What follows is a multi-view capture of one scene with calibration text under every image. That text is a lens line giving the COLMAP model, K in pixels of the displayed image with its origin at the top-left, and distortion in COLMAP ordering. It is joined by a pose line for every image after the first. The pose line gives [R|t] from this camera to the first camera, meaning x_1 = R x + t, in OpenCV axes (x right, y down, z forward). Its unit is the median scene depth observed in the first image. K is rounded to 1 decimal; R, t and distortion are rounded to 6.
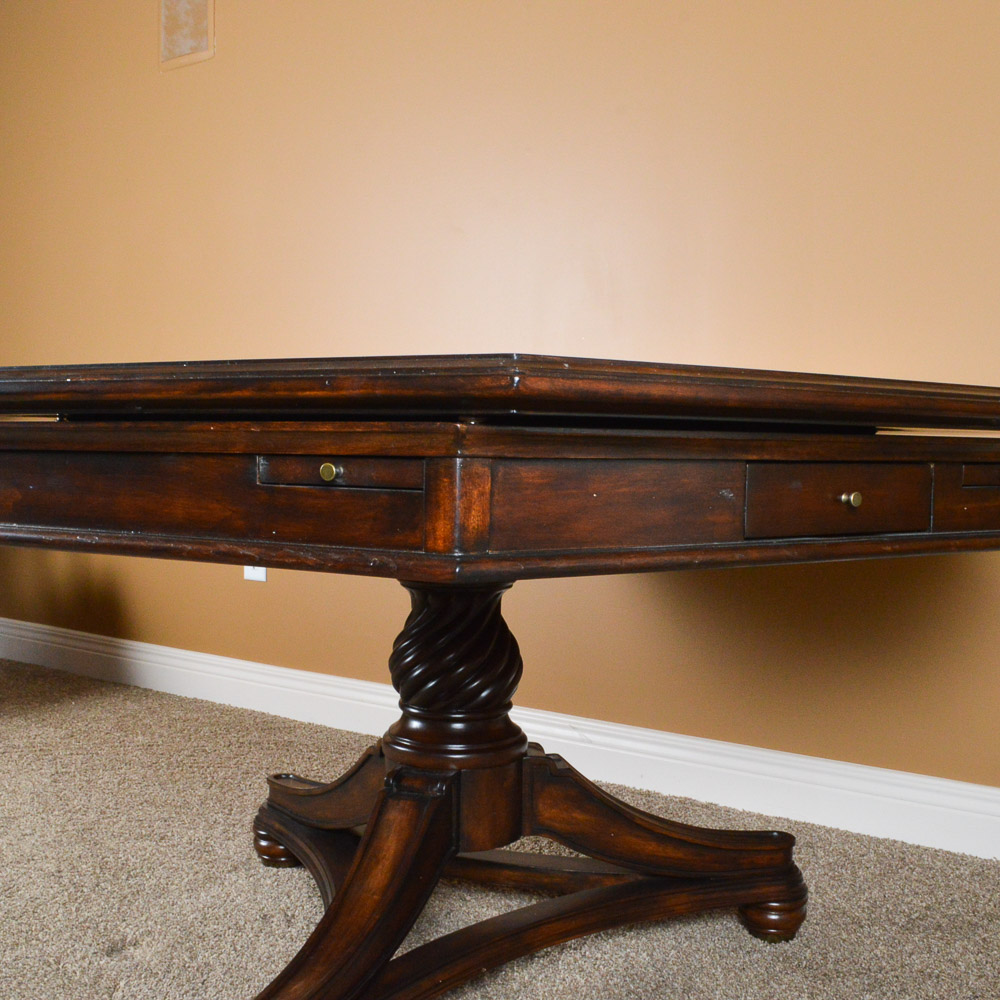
lens RADIAL K [[1202.5, 0, 514.6], [0, 1202.5, 525.7], [0, 0, 1]] dist [-0.087089, 0.000000]
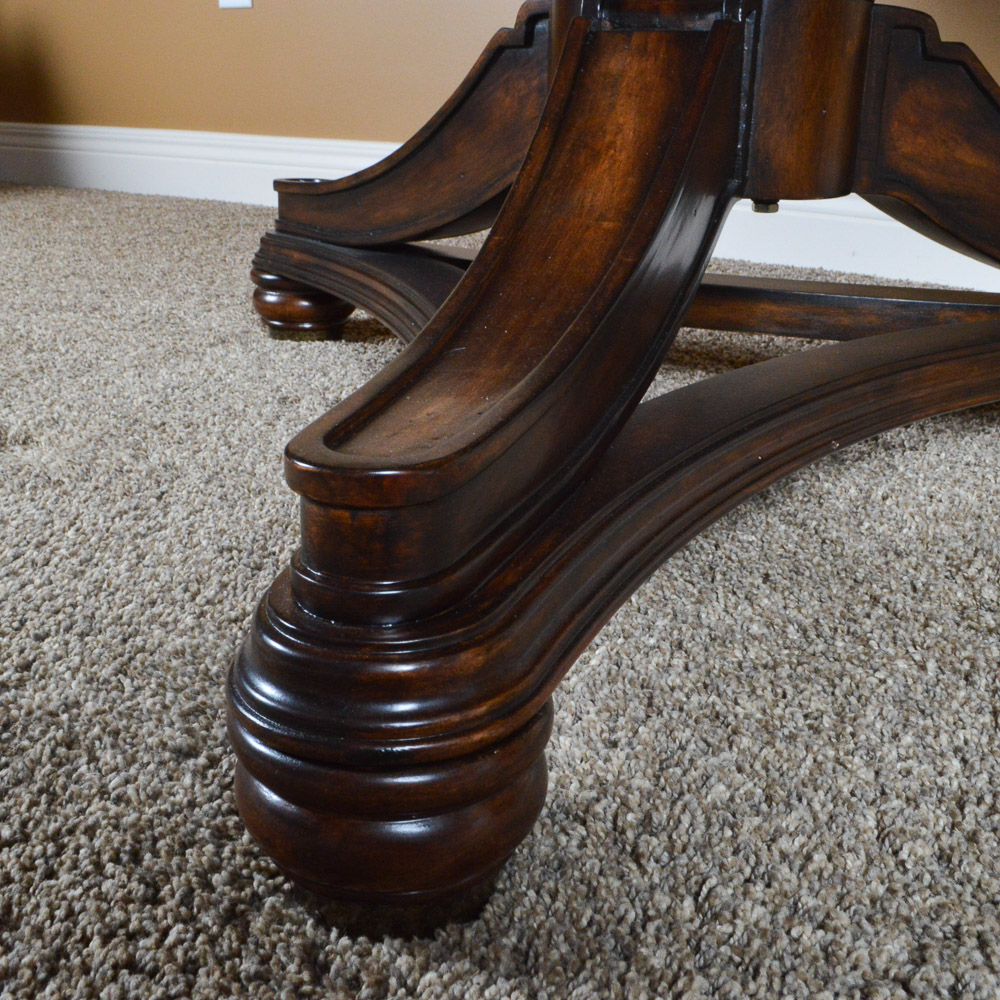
lens RADIAL K [[1202.5, 0, 519.4], [0, 1202.5, 523.6], [0, 0, 1]] dist [-0.087089, 0.000000]
pose [[0.999807, 0.006772, 0.018432, -0.124064], [-0.011845, 0.956638, 0.291038, 0.242234], [-0.015662, -0.291200, 0.956534, 0.513840]]
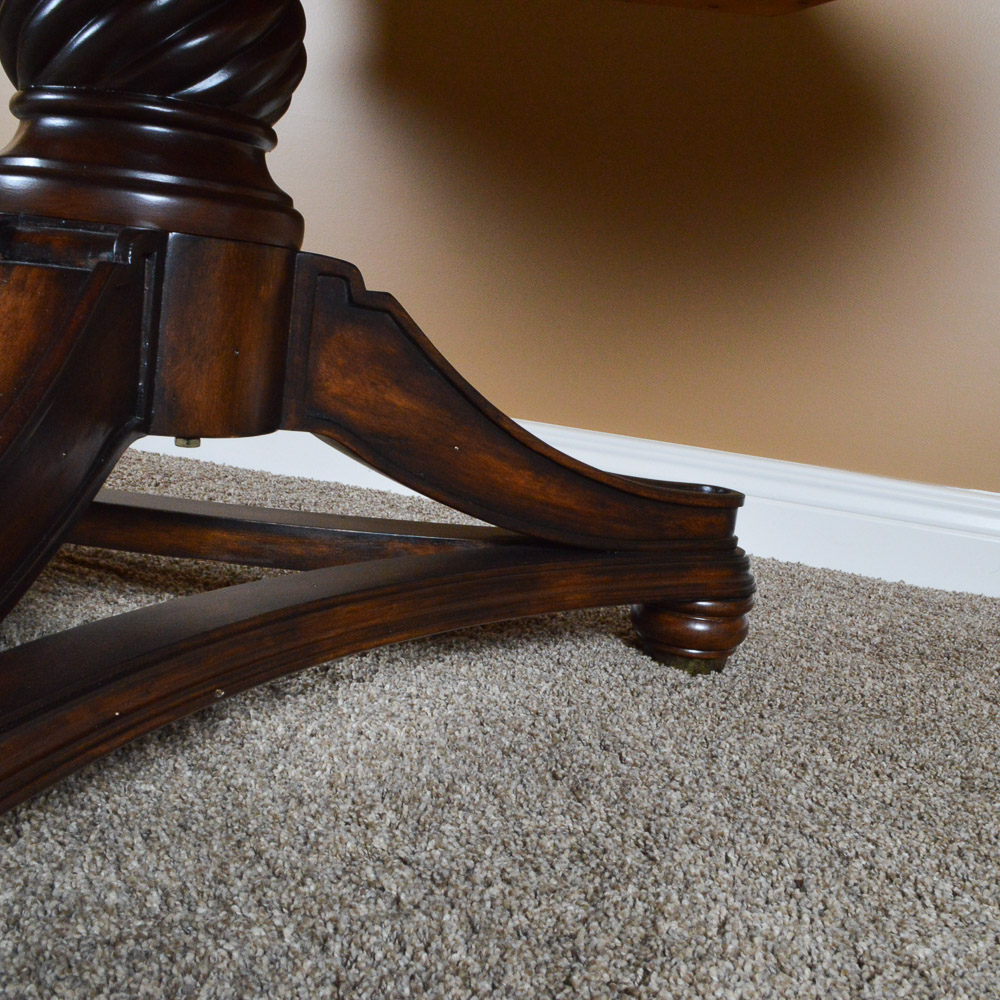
lens RADIAL K [[1202.5, 0, 534.0], [0, 1202.5, 527.1], [0, 0, 1]] dist [-0.087089, 0.000000]
pose [[0.935308, 0.038359, 0.351751, -0.060727], [-0.086261, 0.988832, 0.121534, 0.224827], [-0.343160, -0.144014, 0.928171, 0.515757]]
